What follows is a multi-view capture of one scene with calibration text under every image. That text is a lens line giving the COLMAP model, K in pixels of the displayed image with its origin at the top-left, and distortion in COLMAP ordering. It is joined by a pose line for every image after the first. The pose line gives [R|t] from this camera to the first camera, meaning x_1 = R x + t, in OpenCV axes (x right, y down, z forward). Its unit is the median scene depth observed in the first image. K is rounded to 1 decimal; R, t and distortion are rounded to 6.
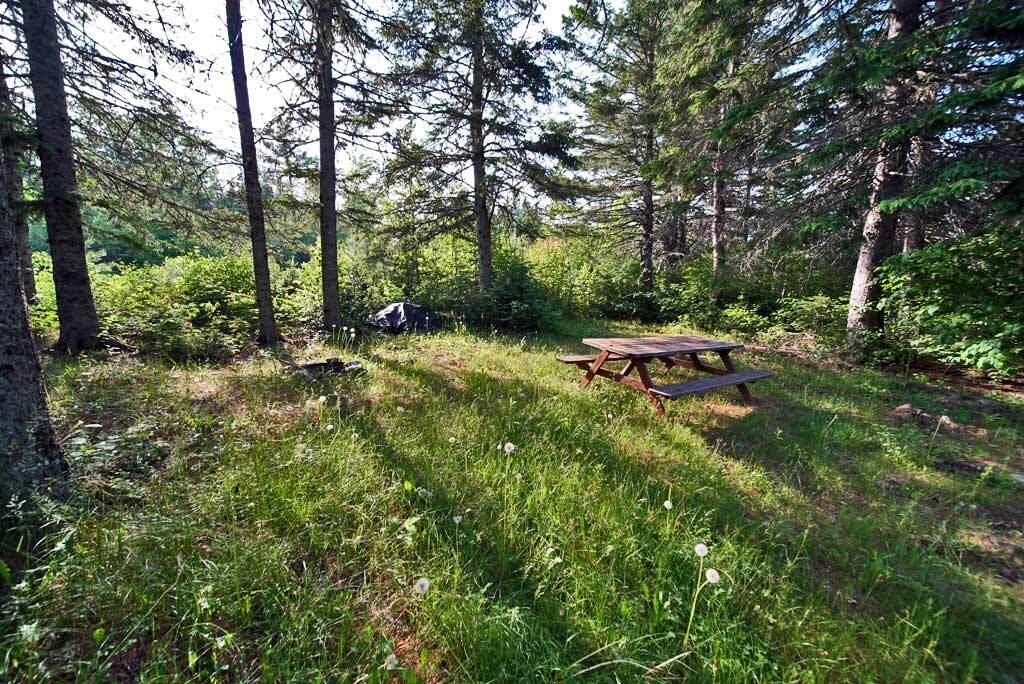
lens RADIAL K [[358.0, 0, 511.9], [0, 358.0, 342.3], [0, 0, 1]] dist [-0.001949, -0.000261]
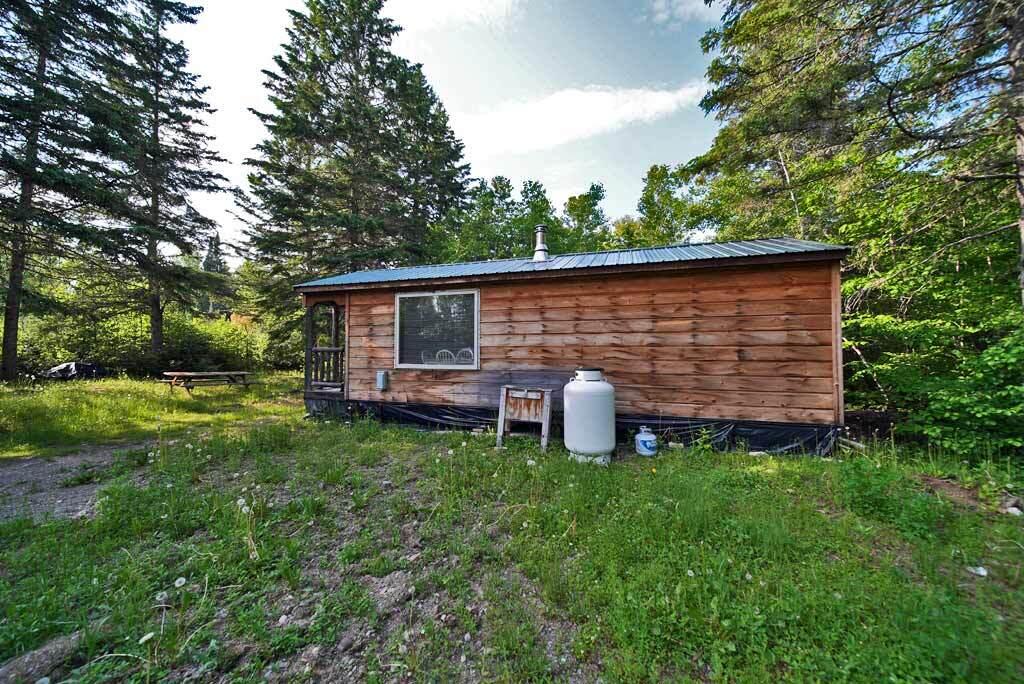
lens RADIAL K [[358.0, 0, 516.2], [0, 358.0, 344.0], [0, 0, 1]] dist [-0.001949, -0.000261]
pose [[0.836305, 0.003806, 0.548251, 0.498605], [0.077898, 0.989006, -0.125692, 0.171932], [-0.542702, 0.147824, 0.826815, -1.482980]]
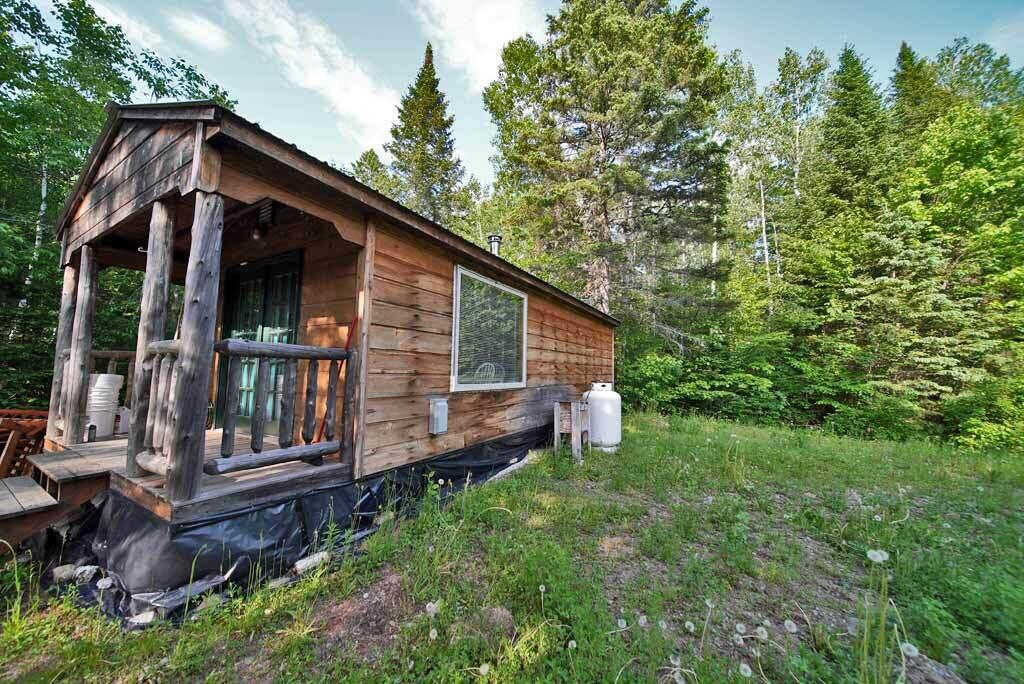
lens RADIAL K [[358.0, 0, 509.3], [0, 358.0, 340.7], [0, 0, 1]] dist [-0.001949, -0.000261]
pose [[-0.358839, 0.067491, 0.930956, 0.234618], [0.105171, 0.993954, -0.031520, 0.050970], [-0.927456, 0.086599, -0.363768, -0.495089]]
